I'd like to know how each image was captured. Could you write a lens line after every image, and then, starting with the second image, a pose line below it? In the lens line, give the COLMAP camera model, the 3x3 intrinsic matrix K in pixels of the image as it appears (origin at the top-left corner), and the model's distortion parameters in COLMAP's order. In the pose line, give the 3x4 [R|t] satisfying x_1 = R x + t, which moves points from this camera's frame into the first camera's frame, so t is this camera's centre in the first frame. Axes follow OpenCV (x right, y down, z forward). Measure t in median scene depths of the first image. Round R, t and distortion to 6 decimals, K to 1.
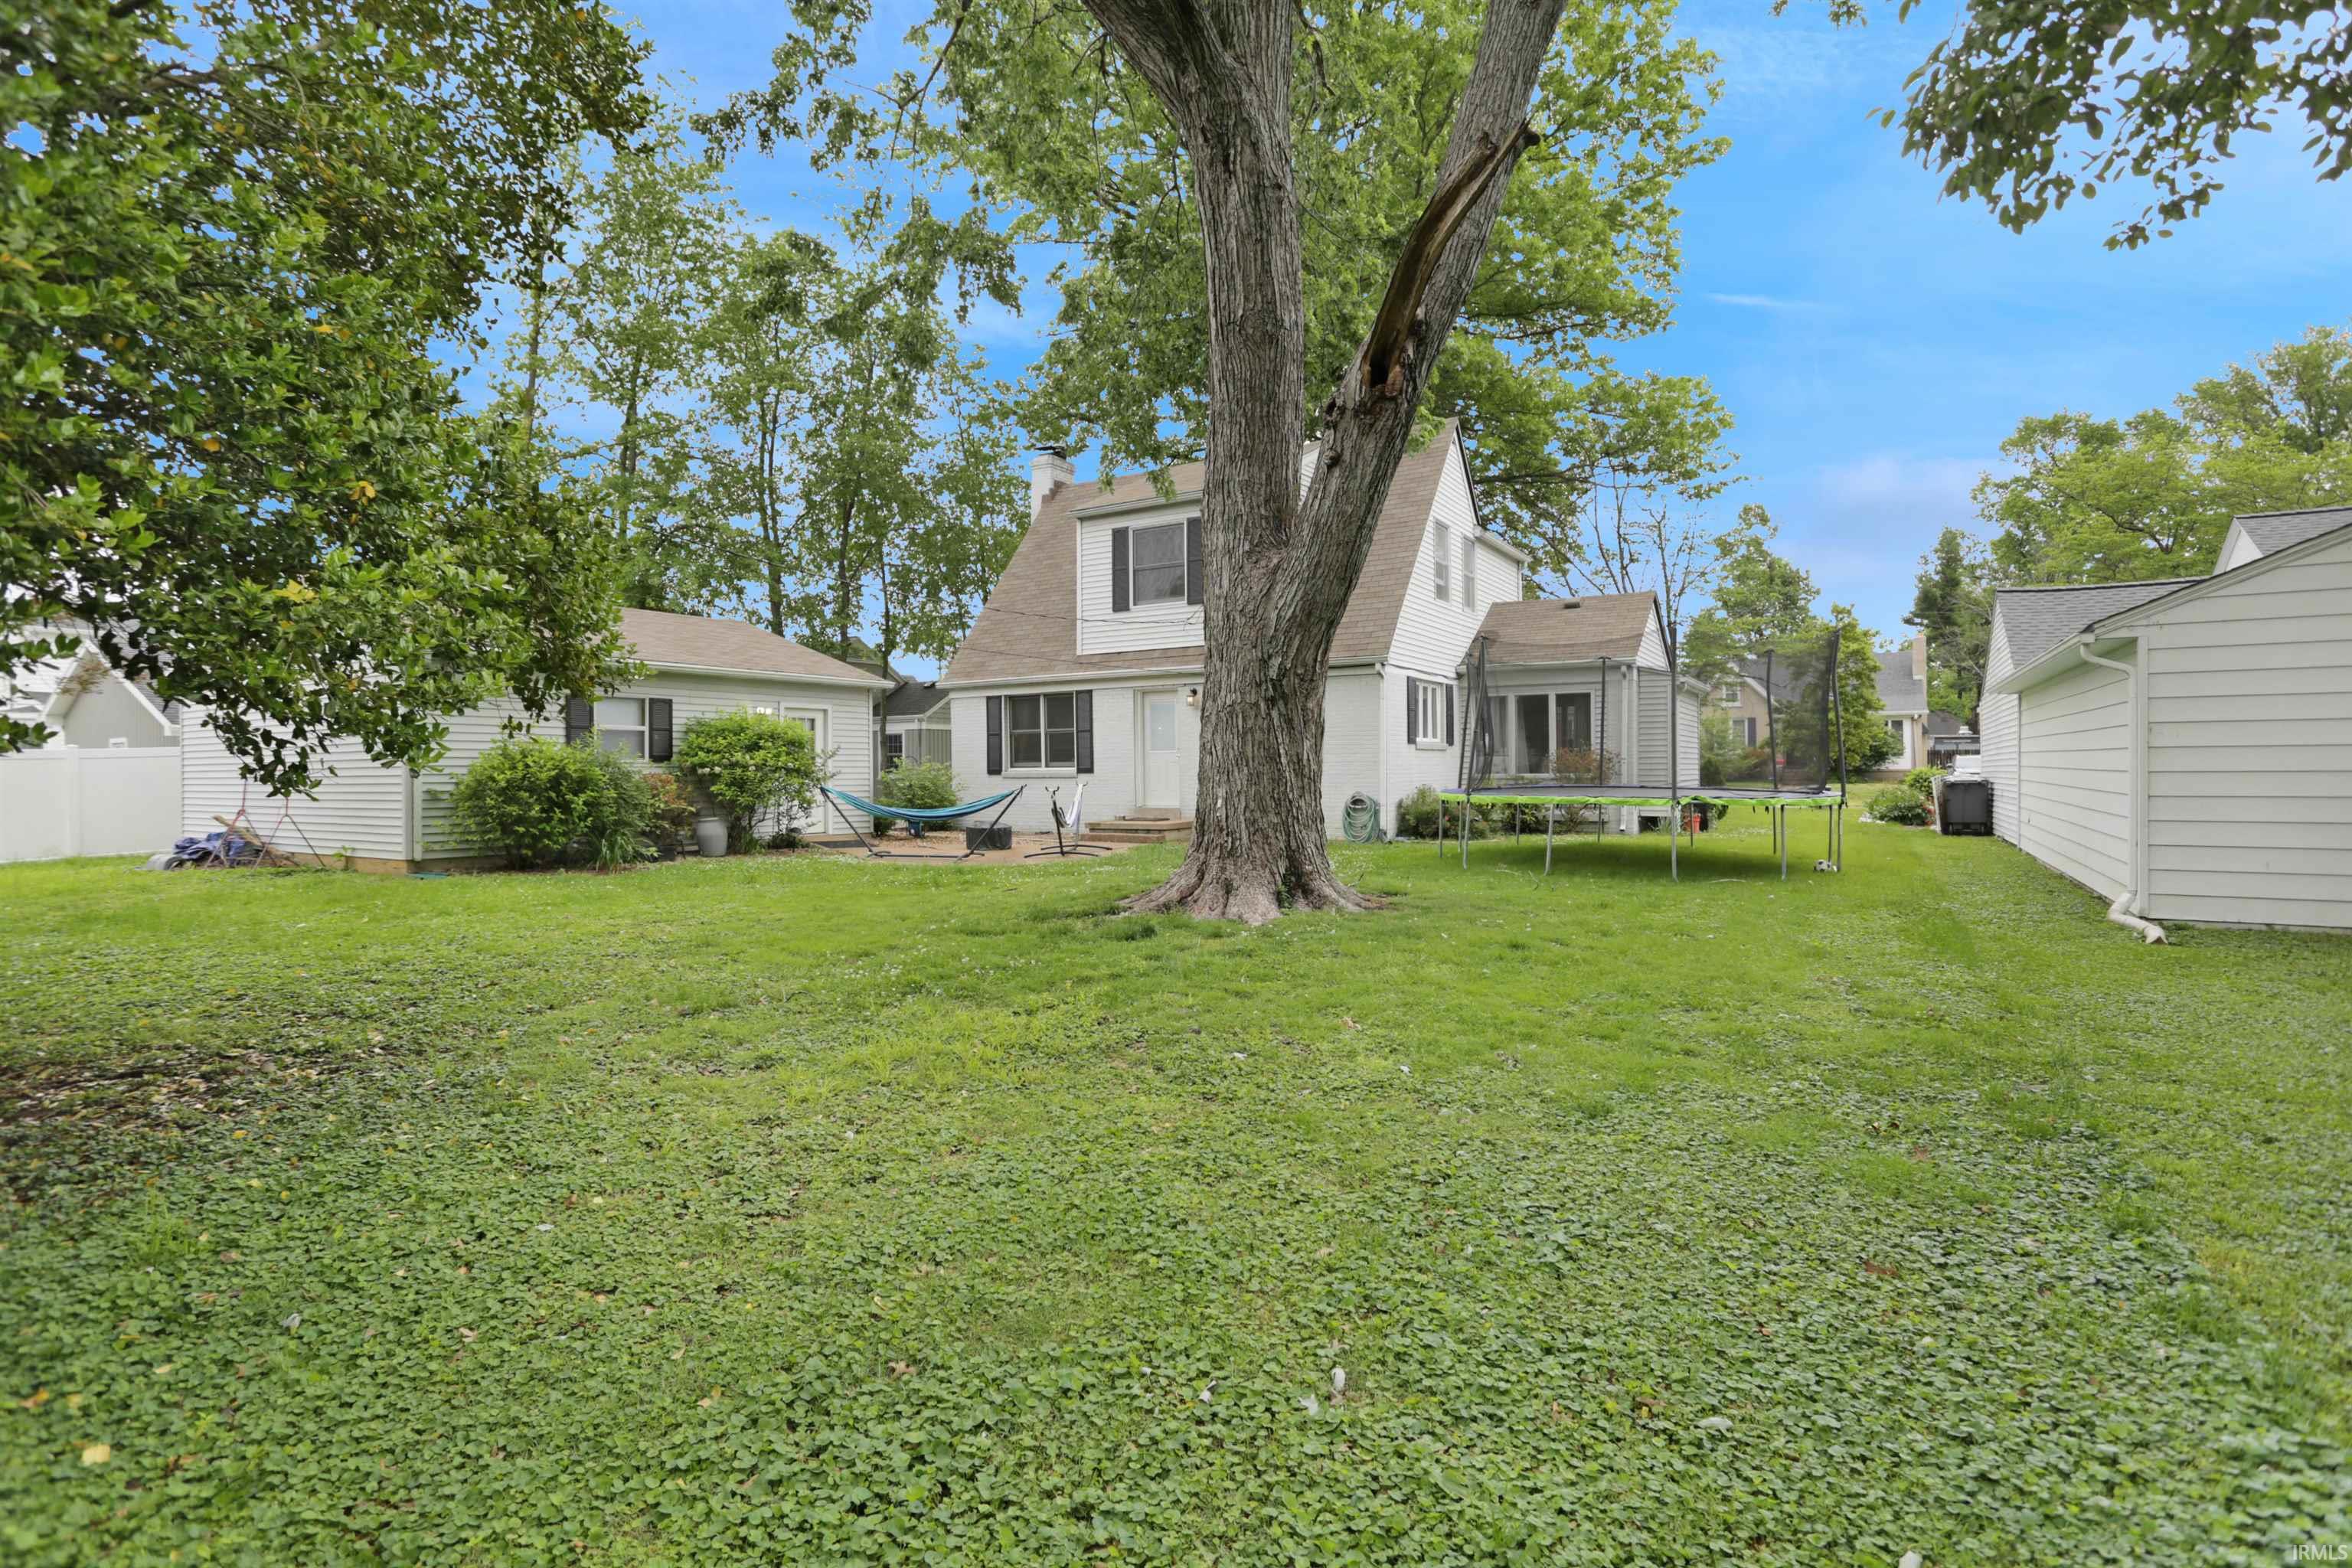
lens RADIAL K [[1136.5, 0, 1176.0], [0, 1136.5, 784.0], [0, 0, 1]] dist [-0.071293, 0.028420]
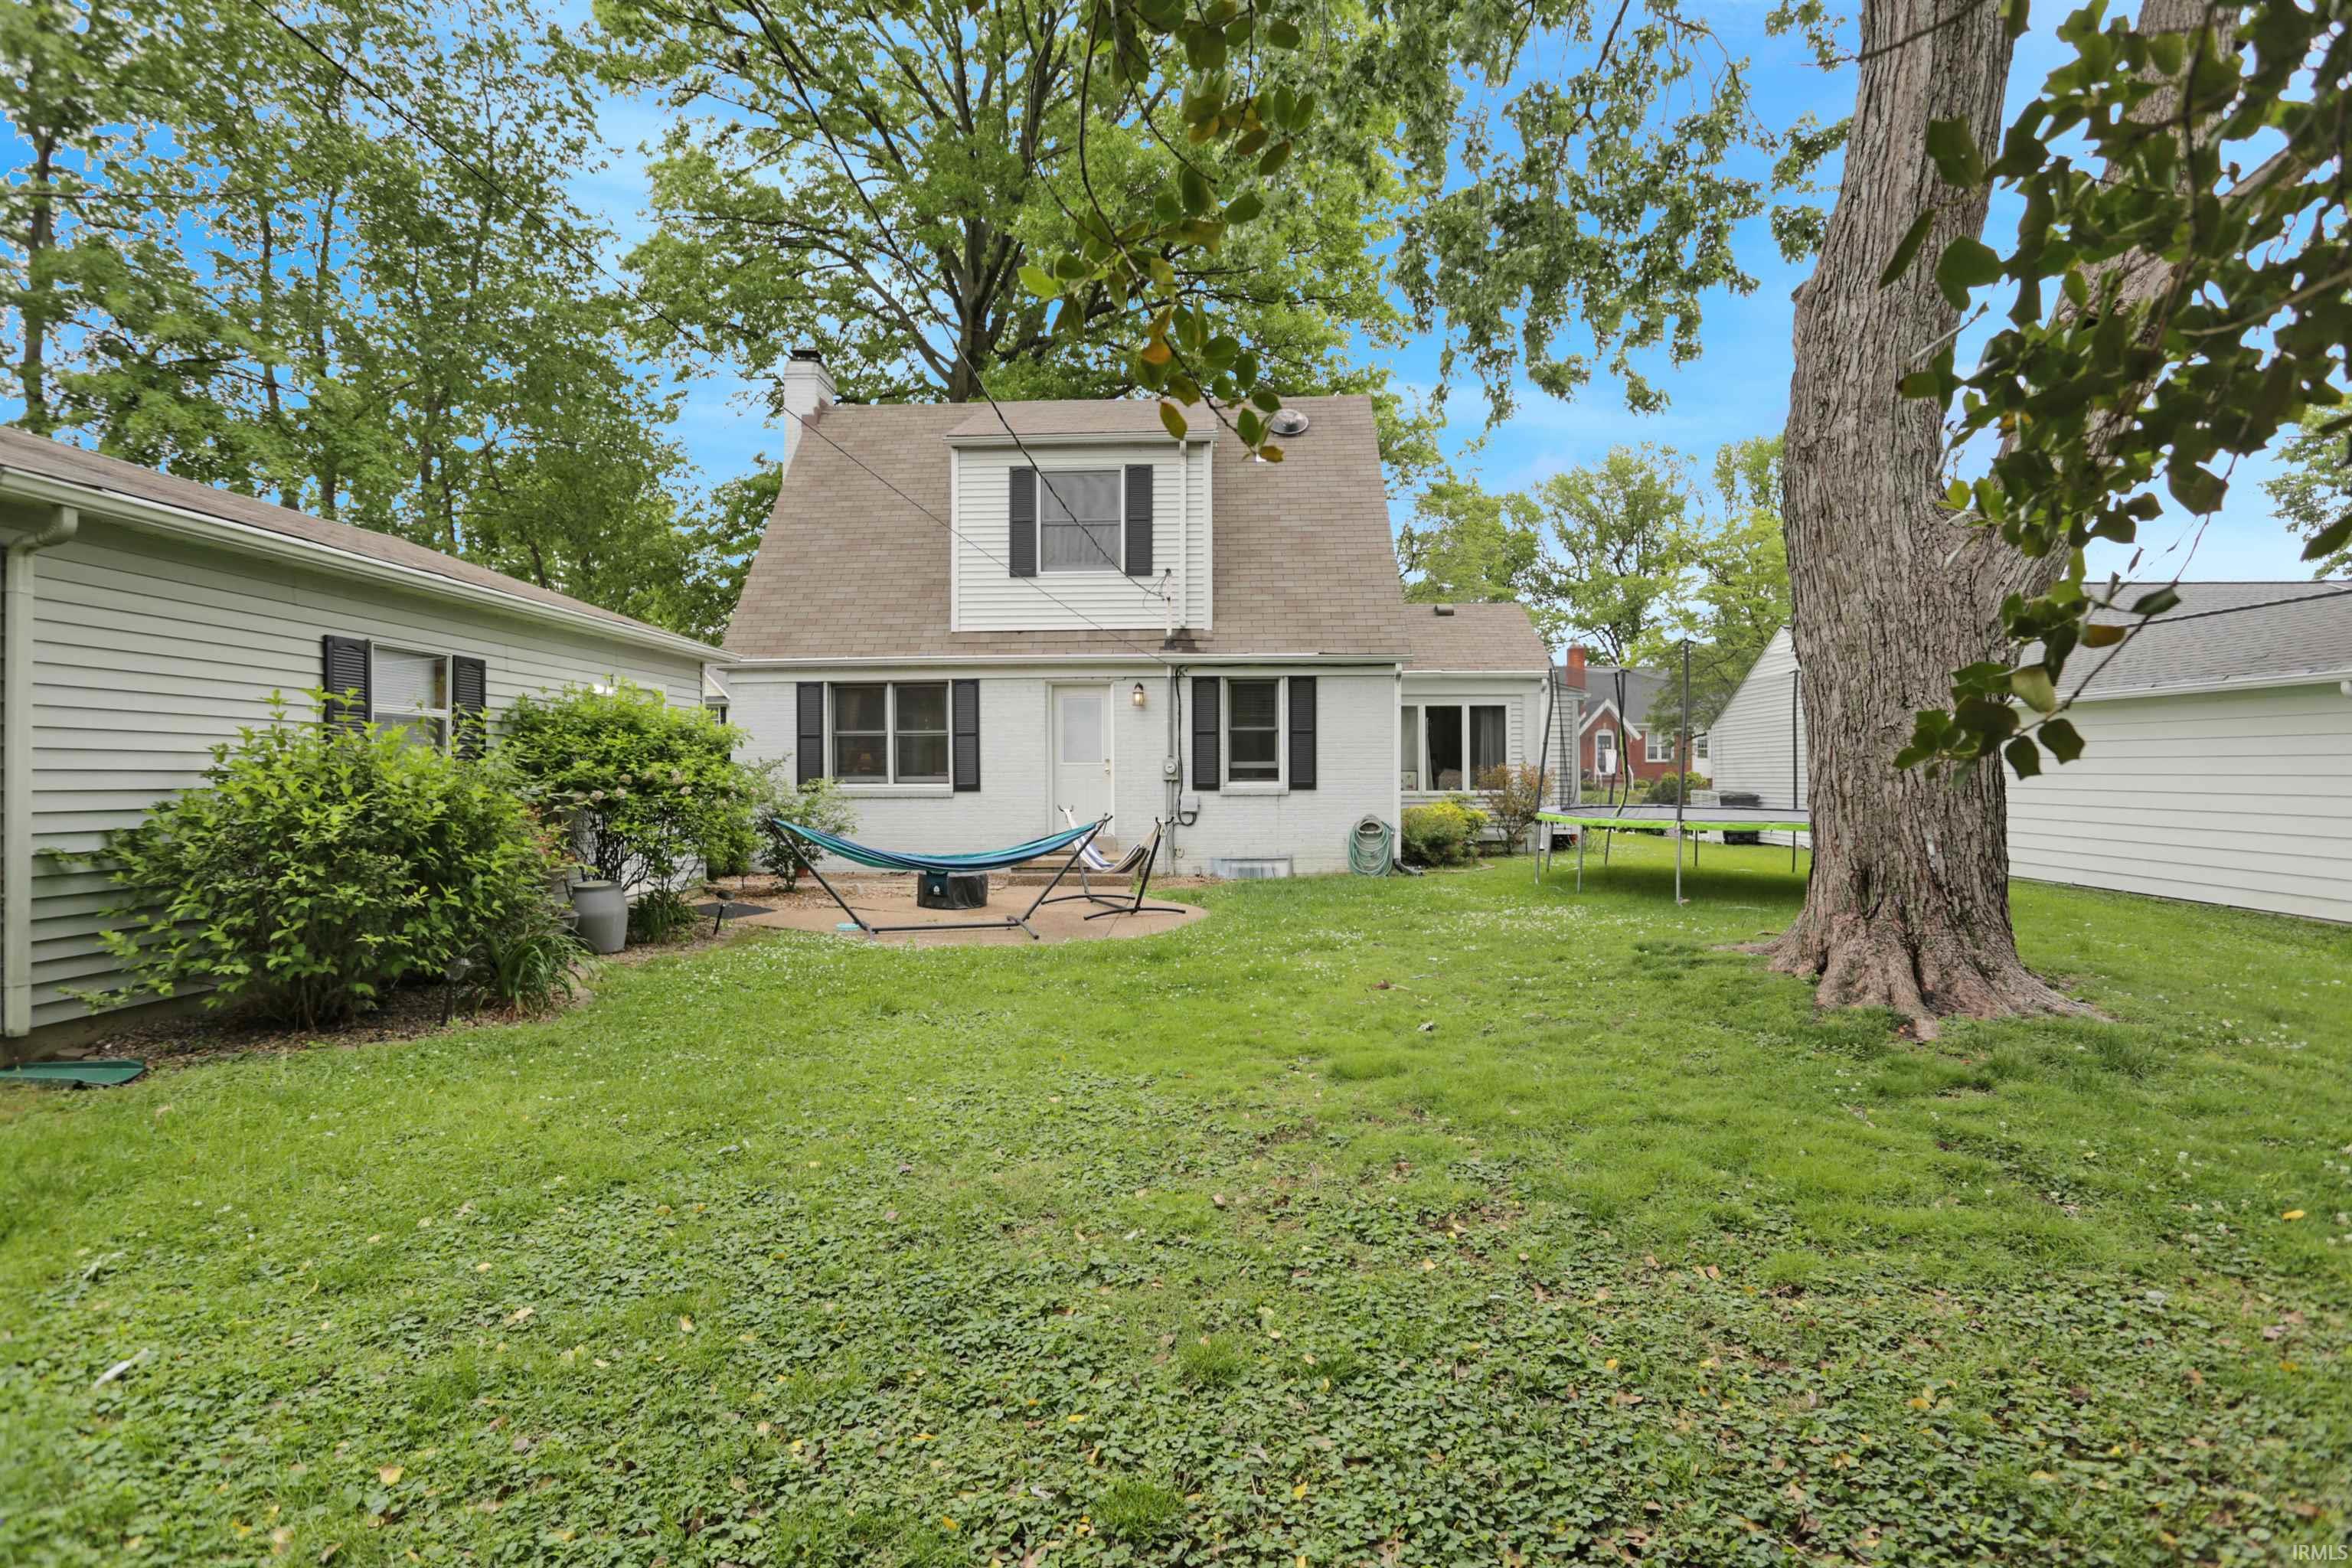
lens RADIAL K [[1136.5, 0, 1176.0], [0, 1136.5, 784.0], [0, 0, 1]] dist [-0.071293, 0.028420]
pose [[0.865739, -0.000523, 0.500496, -0.335743], [0.003762, 0.999978, -0.005463, -0.009912], [-0.500482, 0.006612, 0.865722, 0.297322]]
